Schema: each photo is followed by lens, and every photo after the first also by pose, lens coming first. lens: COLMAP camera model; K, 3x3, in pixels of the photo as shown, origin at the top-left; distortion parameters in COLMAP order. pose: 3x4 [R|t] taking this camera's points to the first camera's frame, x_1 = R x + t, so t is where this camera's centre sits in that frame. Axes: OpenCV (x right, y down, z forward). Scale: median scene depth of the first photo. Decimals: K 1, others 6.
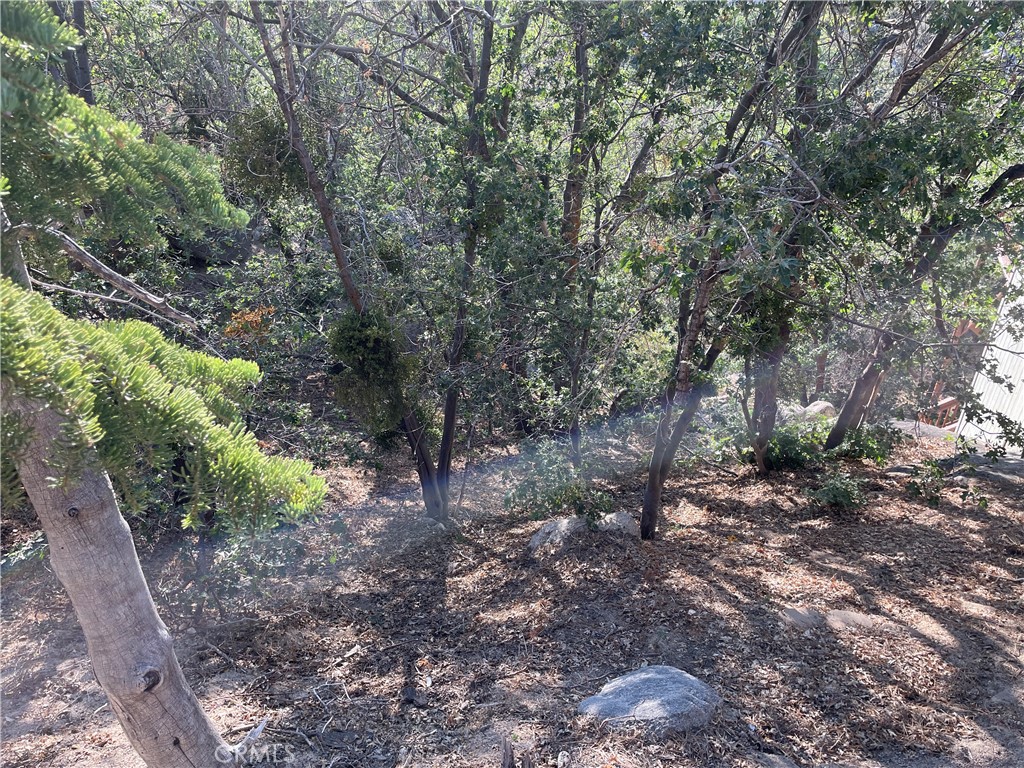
lens RADIAL K [[765.2, 0, 512.7], [0, 765.2, 389.2], [0, 0, 1]] dist [0.013060, 0.001314]
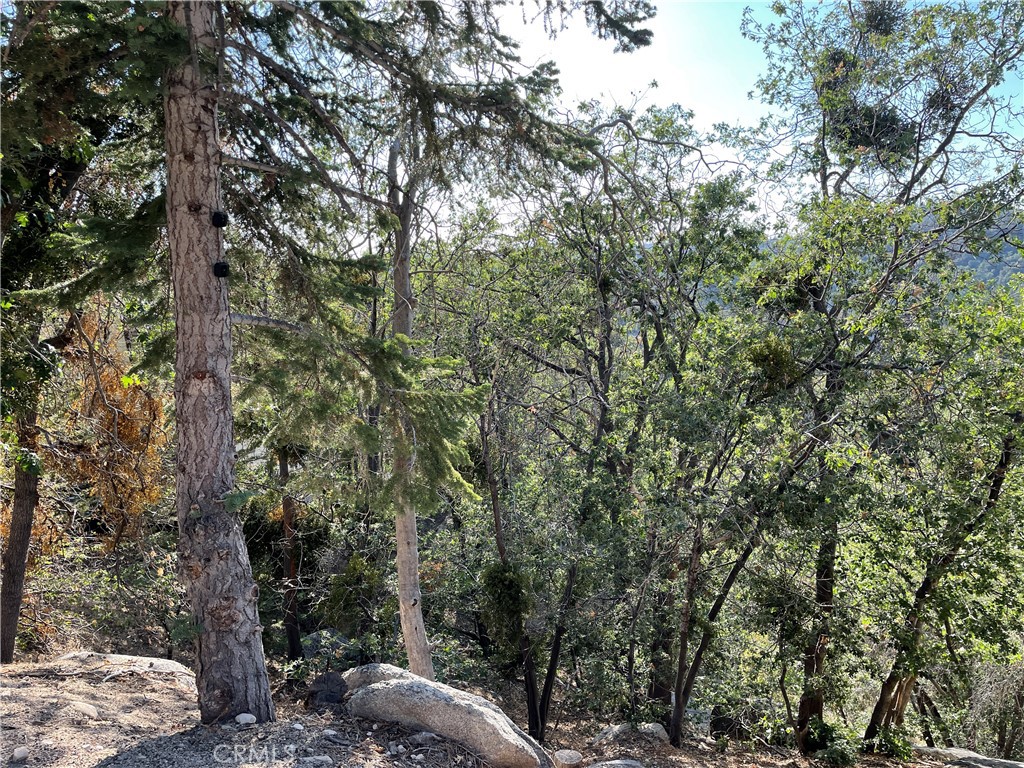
lens RADIAL K [[765.2, 0, 512.1], [0, 765.2, 384.8], [0, 0, 1]] dist [0.013060, 0.001314]
pose [[0.969203, 0.078418, -0.233444, 0.163301], [-0.169360, 0.900433, -0.400670, 0.208789], [0.178781, 0.427867, 0.885984, -0.577958]]
